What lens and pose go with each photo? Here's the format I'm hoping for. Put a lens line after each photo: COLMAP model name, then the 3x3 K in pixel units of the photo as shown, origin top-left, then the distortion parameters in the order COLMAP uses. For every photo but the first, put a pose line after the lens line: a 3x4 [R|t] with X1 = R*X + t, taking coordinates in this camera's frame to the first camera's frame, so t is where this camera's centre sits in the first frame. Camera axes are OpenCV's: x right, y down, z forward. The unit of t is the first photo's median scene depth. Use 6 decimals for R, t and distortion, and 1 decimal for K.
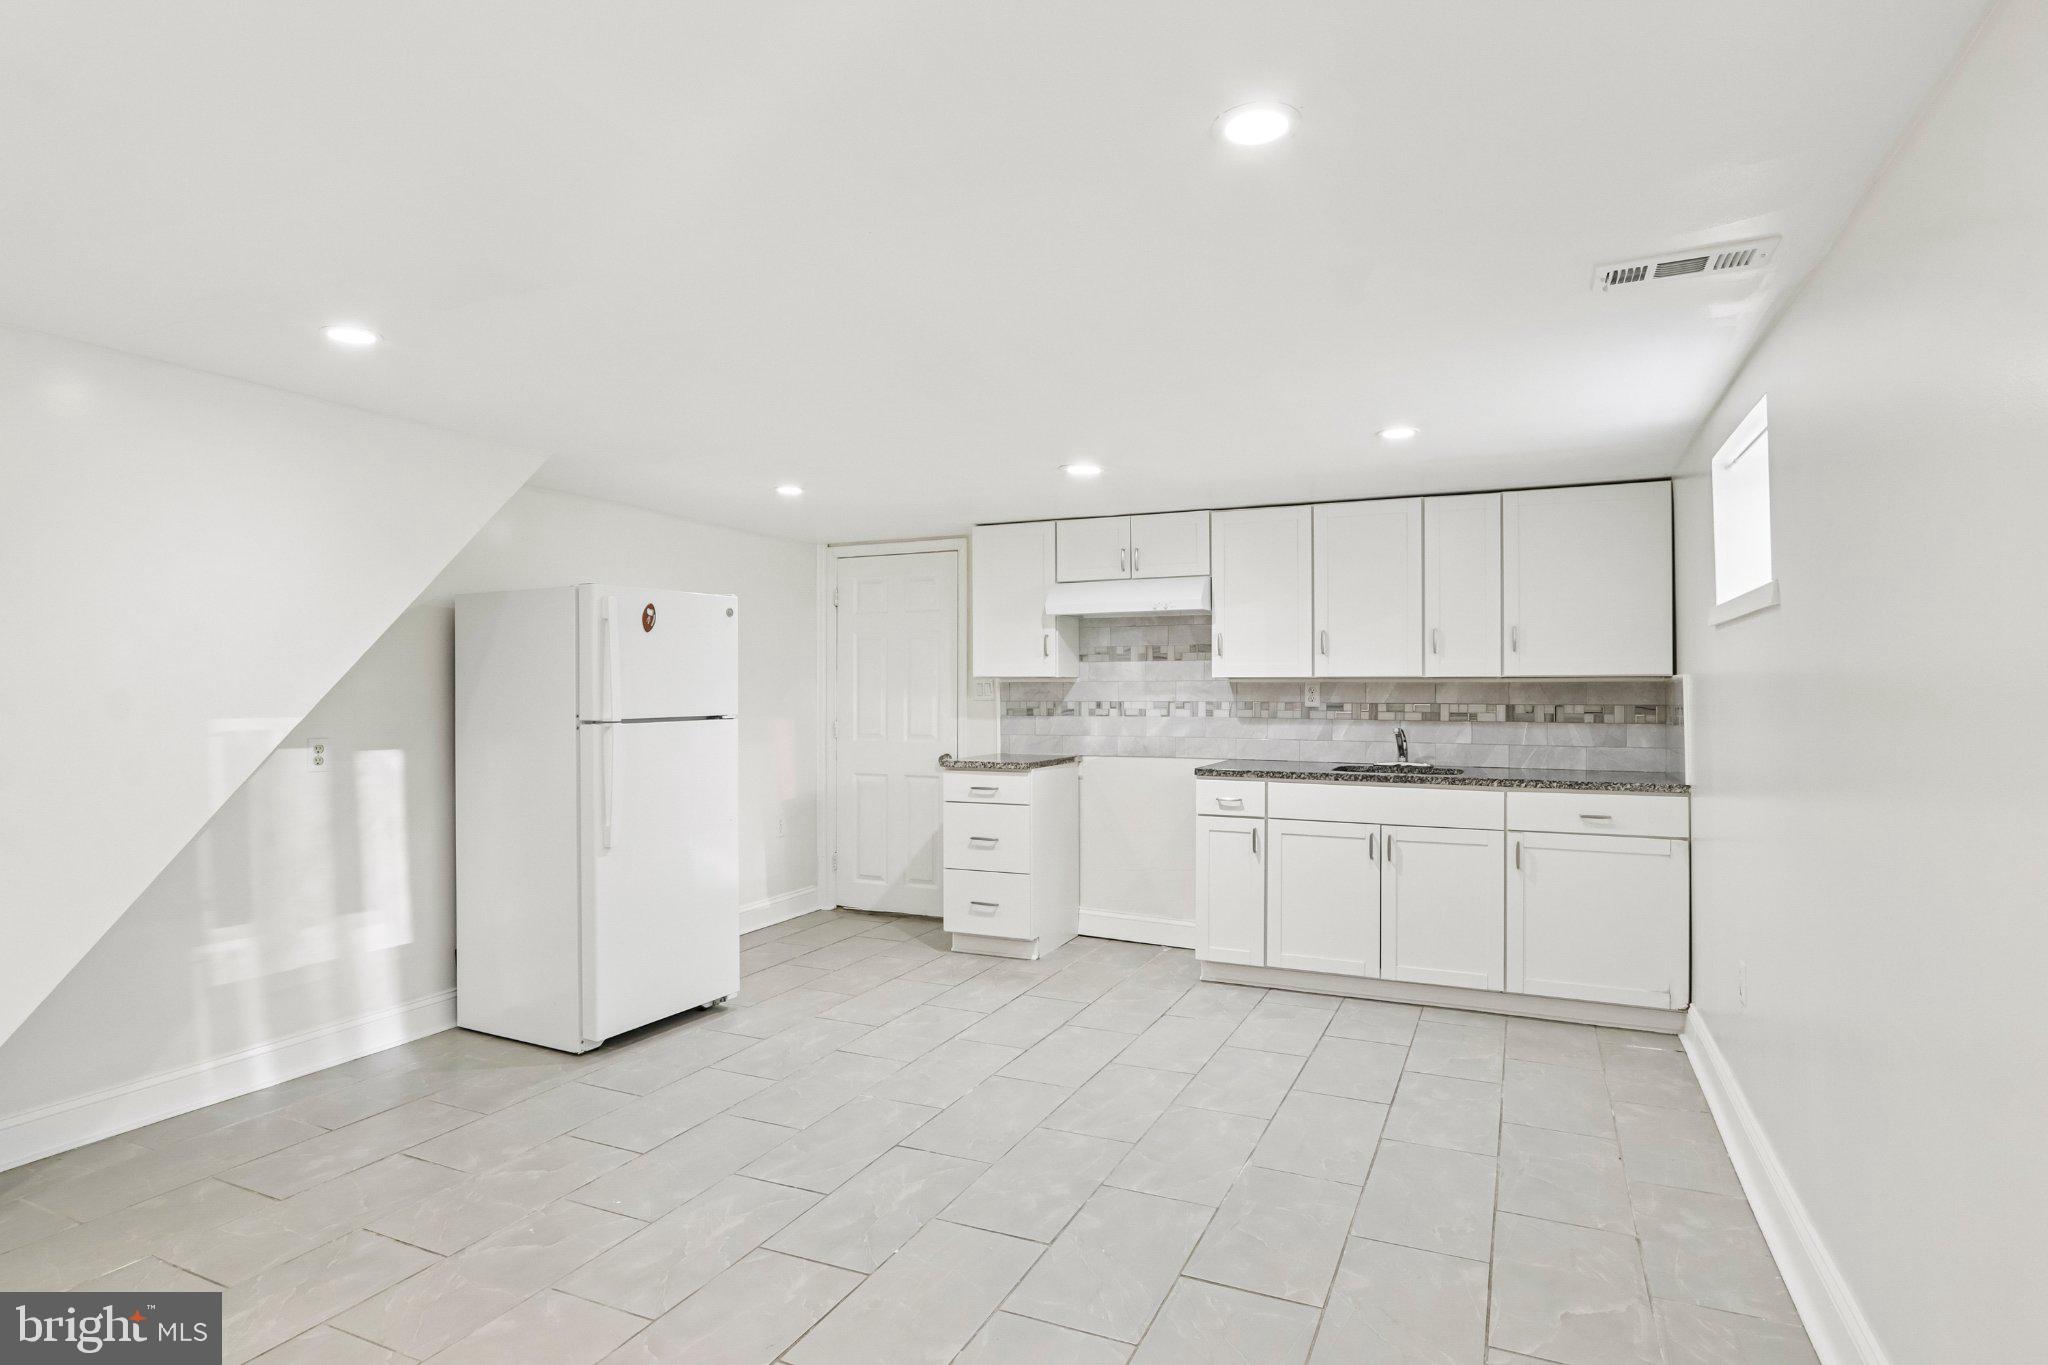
lens RADIAL K [[1082.0, 0, 1026.1], [0, 1082.0, 693.3], [0, 0, 1]] dist [-0.017952, 0.000198]
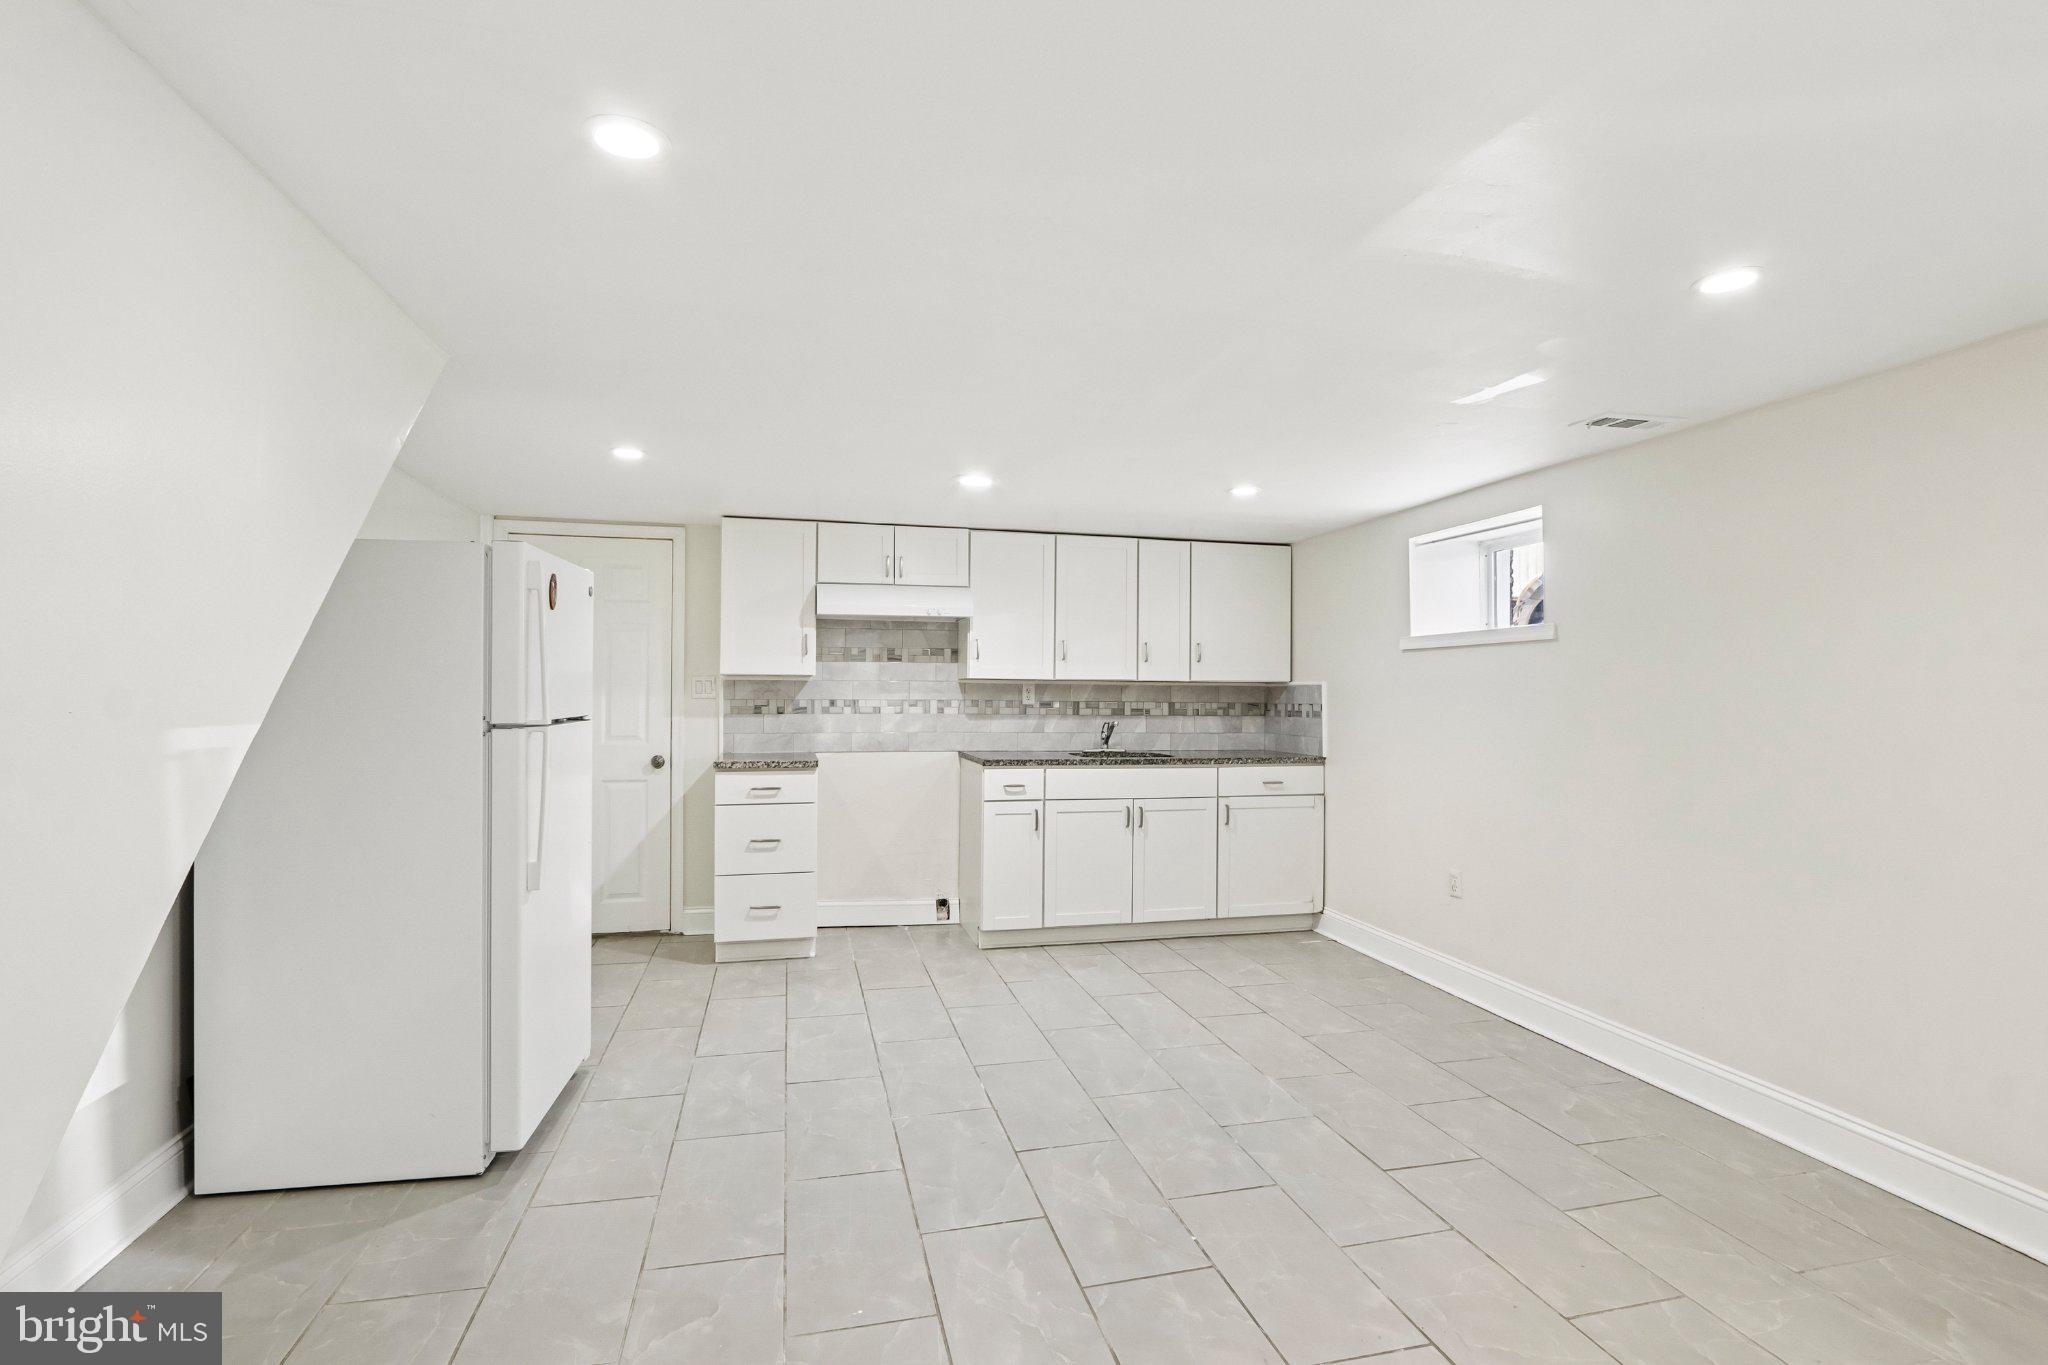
lens RADIAL K [[945.9, 0, 1015.4], [0, 945.9, 690.9], [0, 0, 1]] dist [-0.020765, 0.004784]
pose [[0.783717, 0.007097, 0.621078, -0.402748], [-0.005631, 0.999975, -0.004321, 0.002292], [-0.621093, -0.000111, 0.783737, 0.202544]]
